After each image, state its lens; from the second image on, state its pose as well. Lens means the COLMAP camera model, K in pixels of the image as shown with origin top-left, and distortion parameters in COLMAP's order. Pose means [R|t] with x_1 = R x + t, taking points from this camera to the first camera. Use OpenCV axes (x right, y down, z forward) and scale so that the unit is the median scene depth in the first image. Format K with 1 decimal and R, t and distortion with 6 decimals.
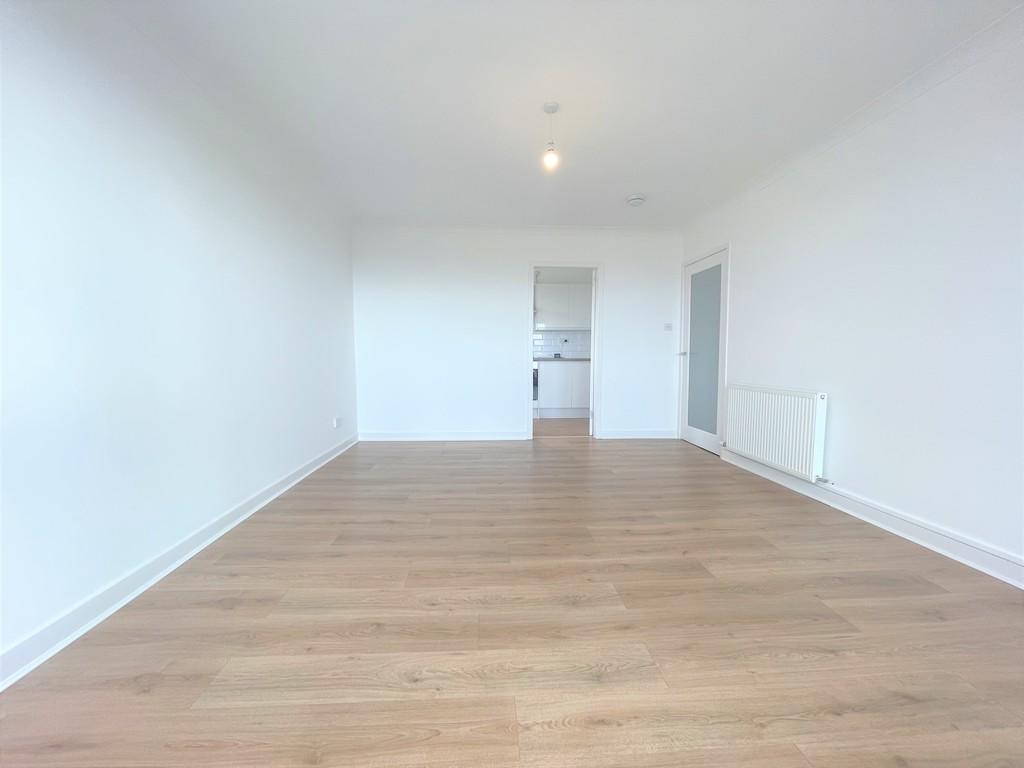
lens RADIAL K [[411.3, 0, 512.0], [0, 411.3, 384.0], [0, 0, 1]] dist [-0.001363, 0.005142]
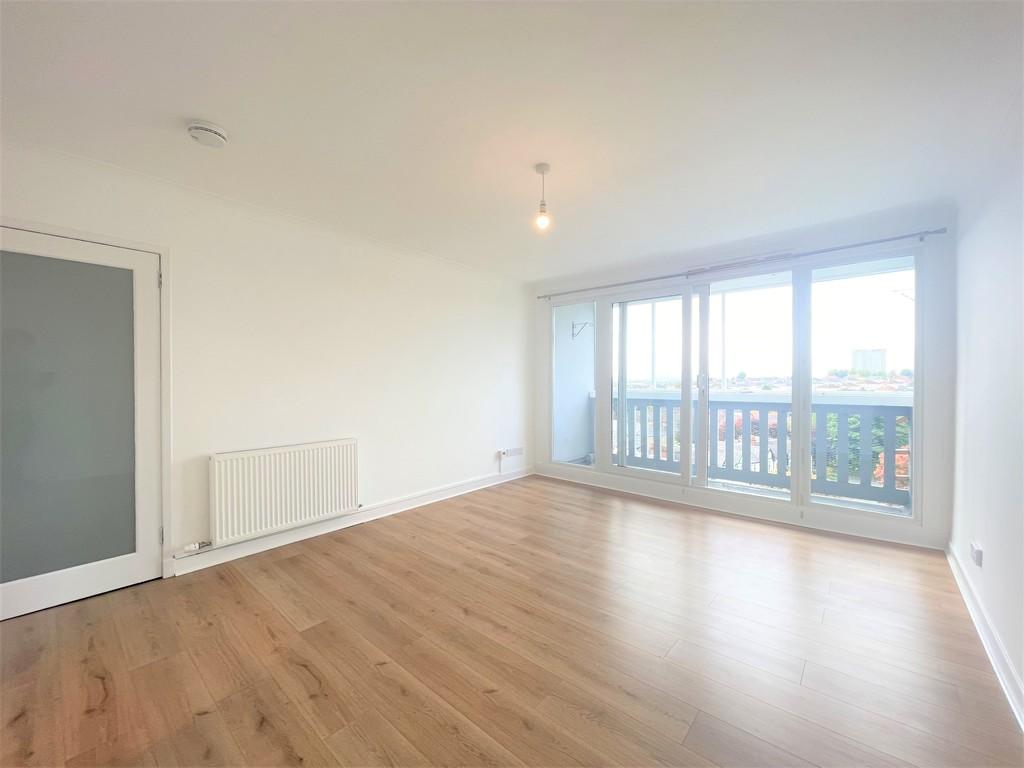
lens RADIAL K [[411.3, 0, 512.0], [0, 411.3, 384.0], [0, 0, 1]] dist [-0.001363, 0.005142]
pose [[-0.710164, -0.007787, 0.703993, -0.527824], [0.048937, 0.996974, 0.060394, -0.219470], [-0.702334, 0.077341, -0.707634, 1.722248]]
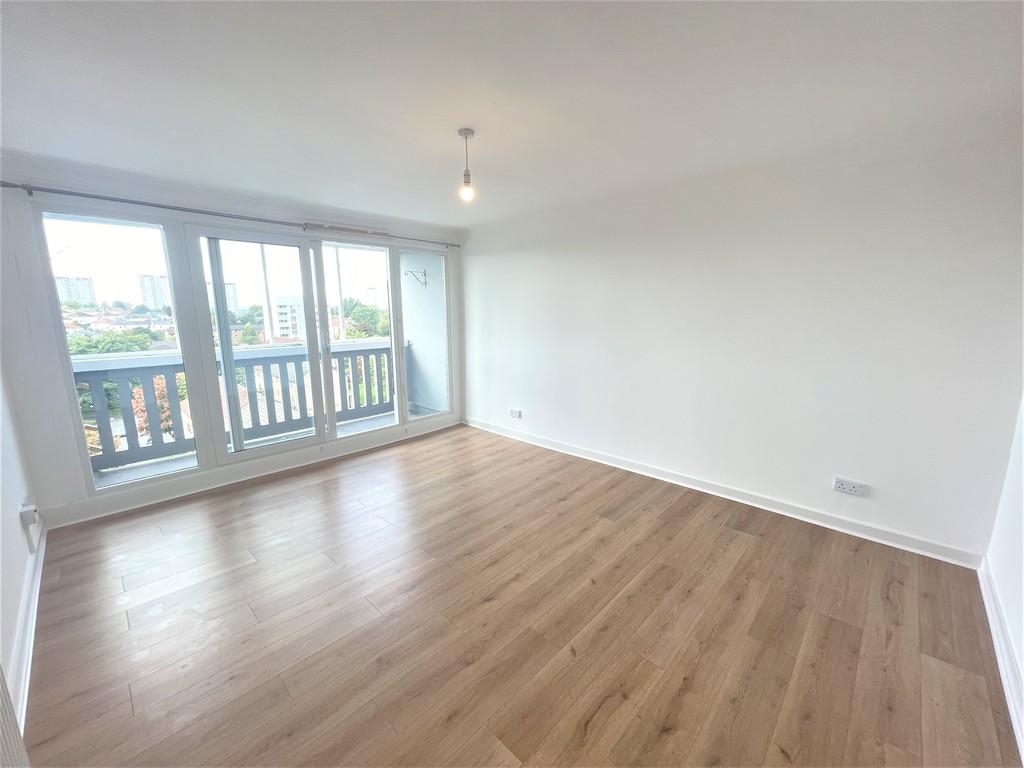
lens RADIAL K [[411.3, 0, 512.0], [0, 411.3, 384.0], [0, 0, 1]] dist [-0.001363, 0.005142]
pose [[-0.735584, 0.122012, -0.666355, 0.676249], [-0.044185, 0.972911, 0.226919, -0.330576], [0.675991, 0.196360, -0.710267, 1.767167]]
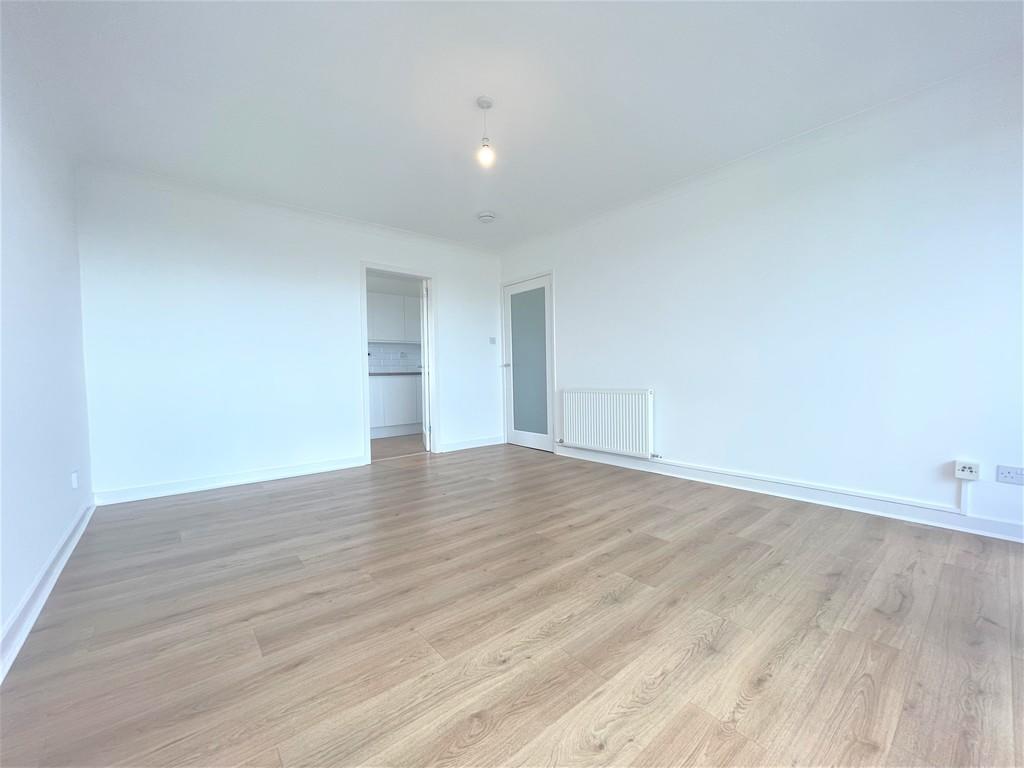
lens RADIAL K [[411.3, 0, 512.0], [0, 411.3, 384.0], [0, 0, 1]] dist [-0.001363, 0.005142]
pose [[0.805333, -0.029709, 0.592078, -0.430976], [0.058782, 0.997823, -0.029885, 0.018604], [-0.589902, 0.058871, 0.805326, 0.219353]]
